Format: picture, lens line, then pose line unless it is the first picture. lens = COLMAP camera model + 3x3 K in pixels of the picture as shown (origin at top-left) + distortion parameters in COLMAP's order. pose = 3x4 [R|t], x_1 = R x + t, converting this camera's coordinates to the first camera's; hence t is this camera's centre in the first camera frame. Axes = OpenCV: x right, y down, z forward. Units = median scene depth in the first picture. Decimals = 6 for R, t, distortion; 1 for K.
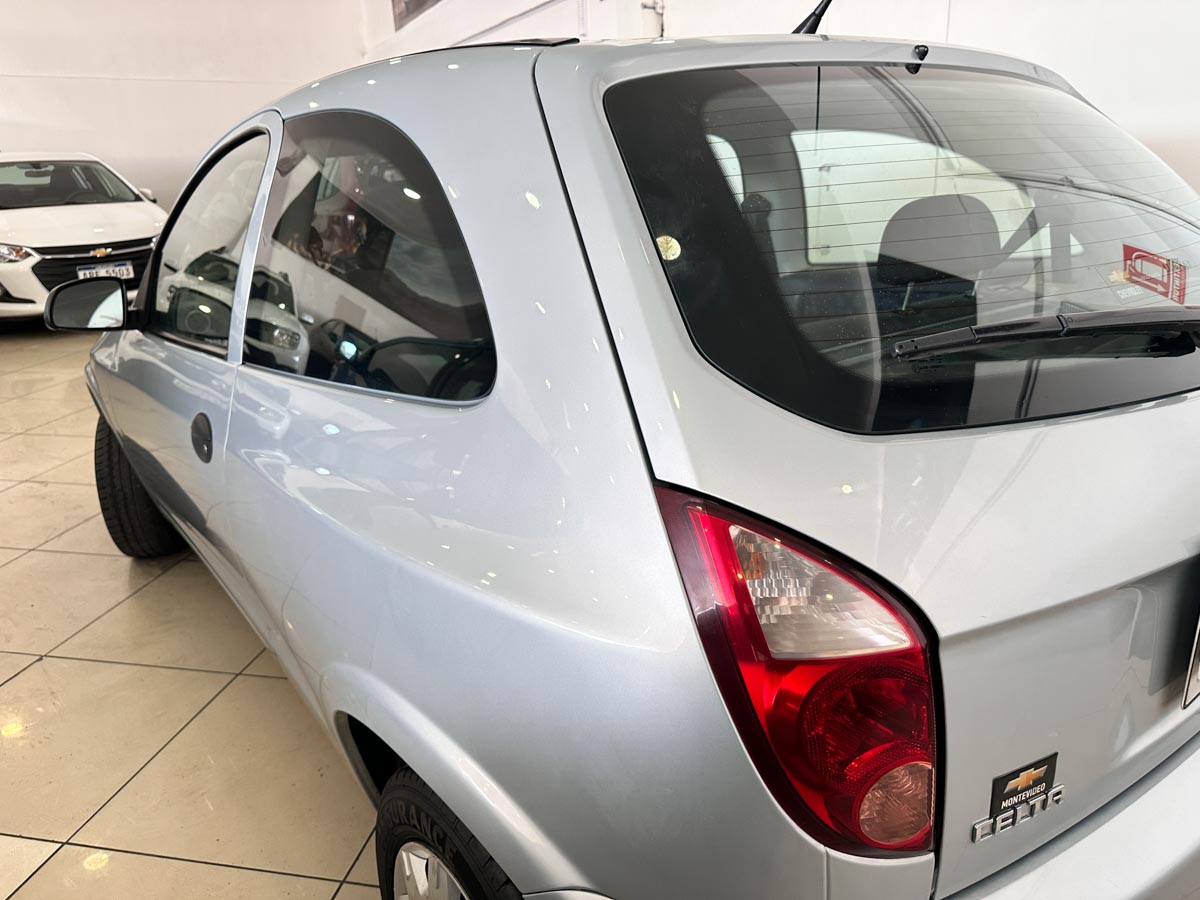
lens RADIAL K [[852.3, 0, 600.0], [0, 852.3, 450.0], [0, 0, 1]] dist [0.005530, 0.001185]
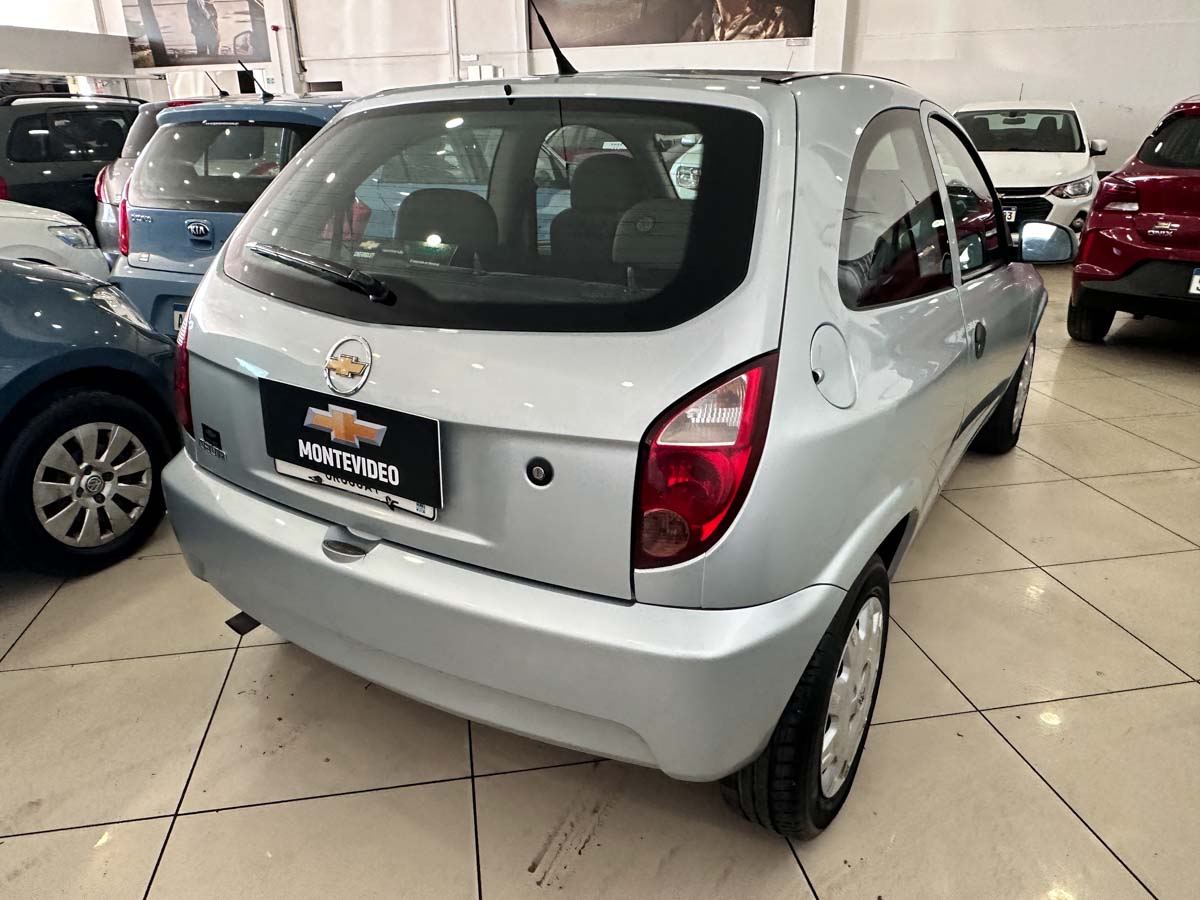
lens RADIAL K [[848.9, 0, 596.5], [0, 848.9, 447.2], [0, 0, 1]] dist [0.010818, 0.001027]
pose [[0.358553, 0.361829, -0.860534, 0.807319], [-0.306209, 0.916410, 0.257737, -0.139311], [0.881859, 0.171091, 0.439377, 0.251896]]
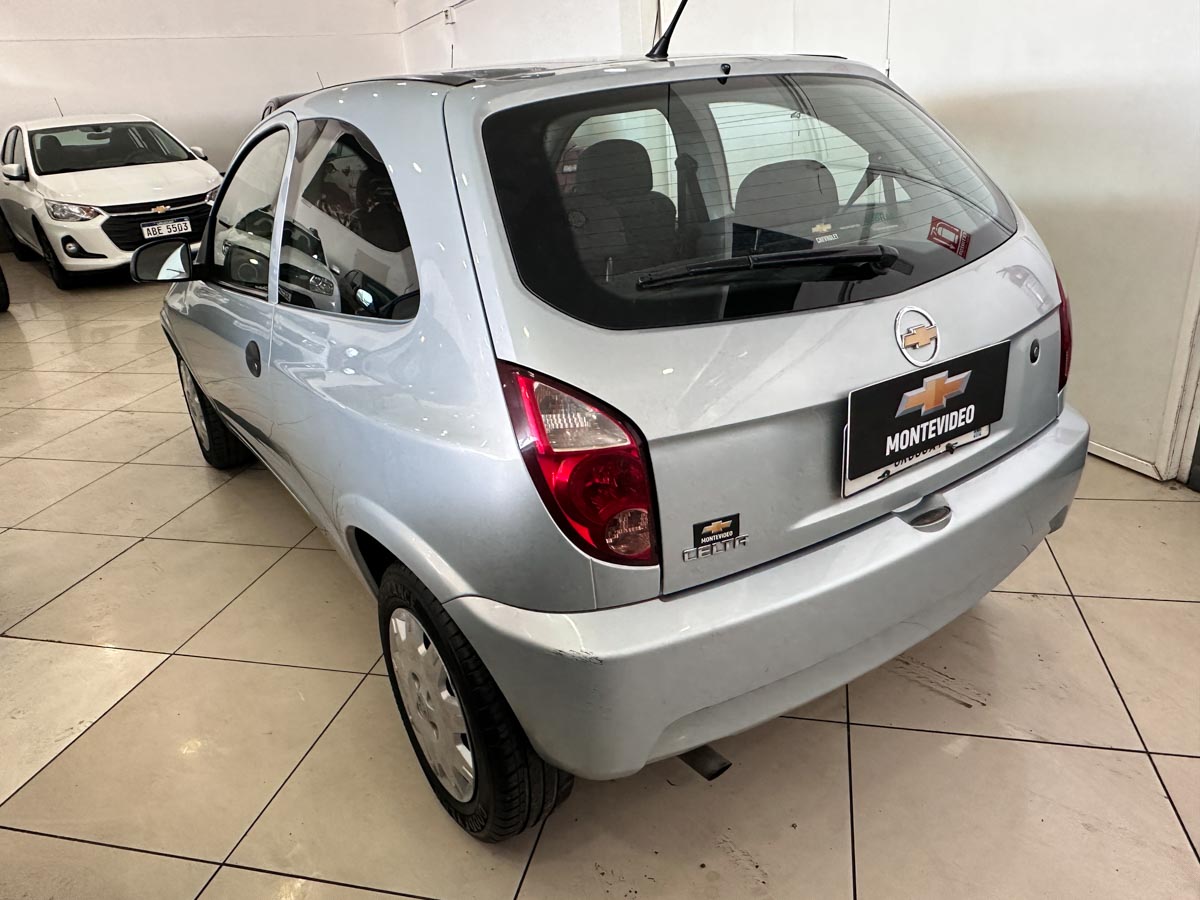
lens RADIAL K [[843.0, 0, 600.0], [0, 843.0, 450.0], [0, 0, 1]] dist [0.026378, 0.001283]
pose [[0.998044, -0.017039, -0.060155, 0.104043], [0.021372, 0.997165, 0.072144, 0.027919], [0.058755, -0.073289, 0.995579, -0.205508]]
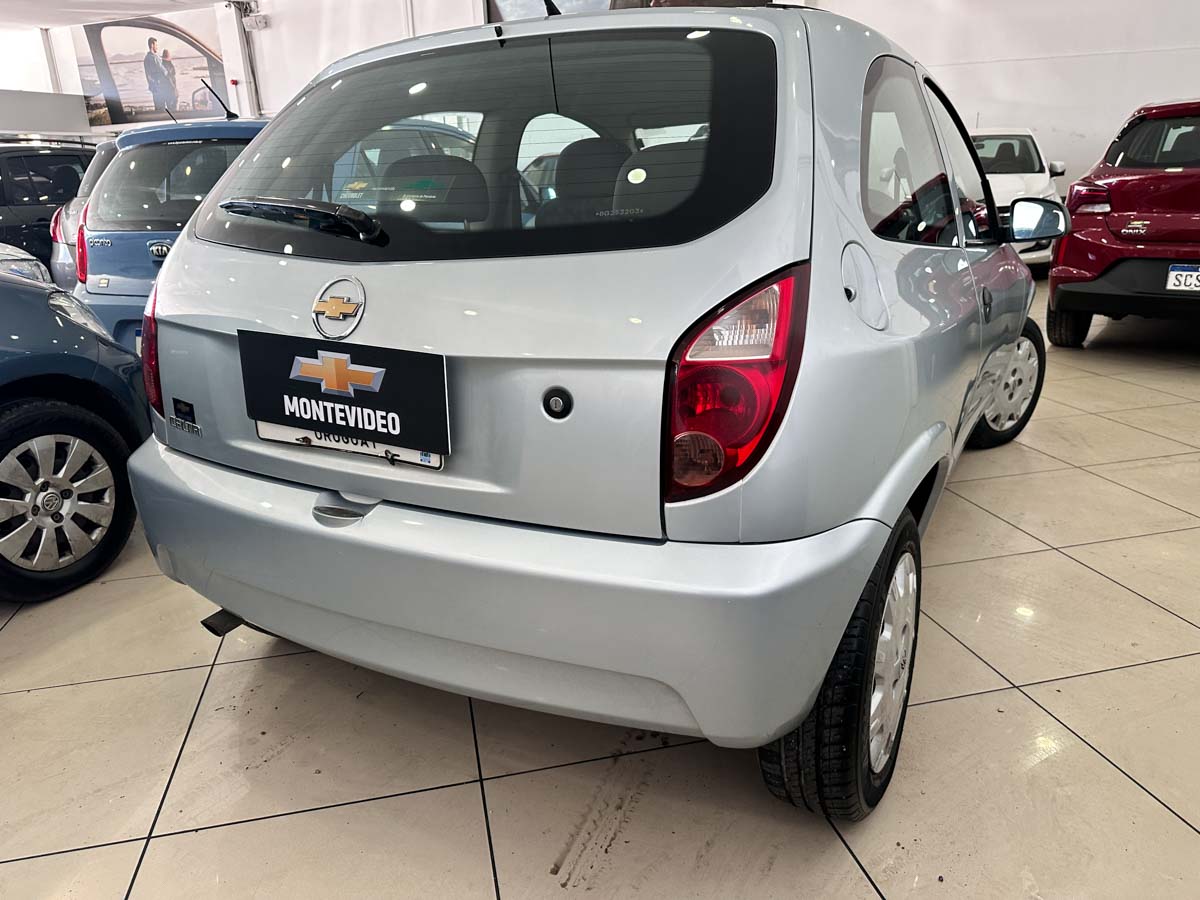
lens RADIAL K [[845.1, 0, 602.7], [0, 845.1, 448.1], [0, 0, 1]] dist [0.094750, -0.108391]
pose [[0.403892, 0.299030, -0.864553, 0.783973], [-0.277475, 0.940590, 0.195701, -0.063314], [0.871710, 0.160850, 0.462870, 0.257907]]
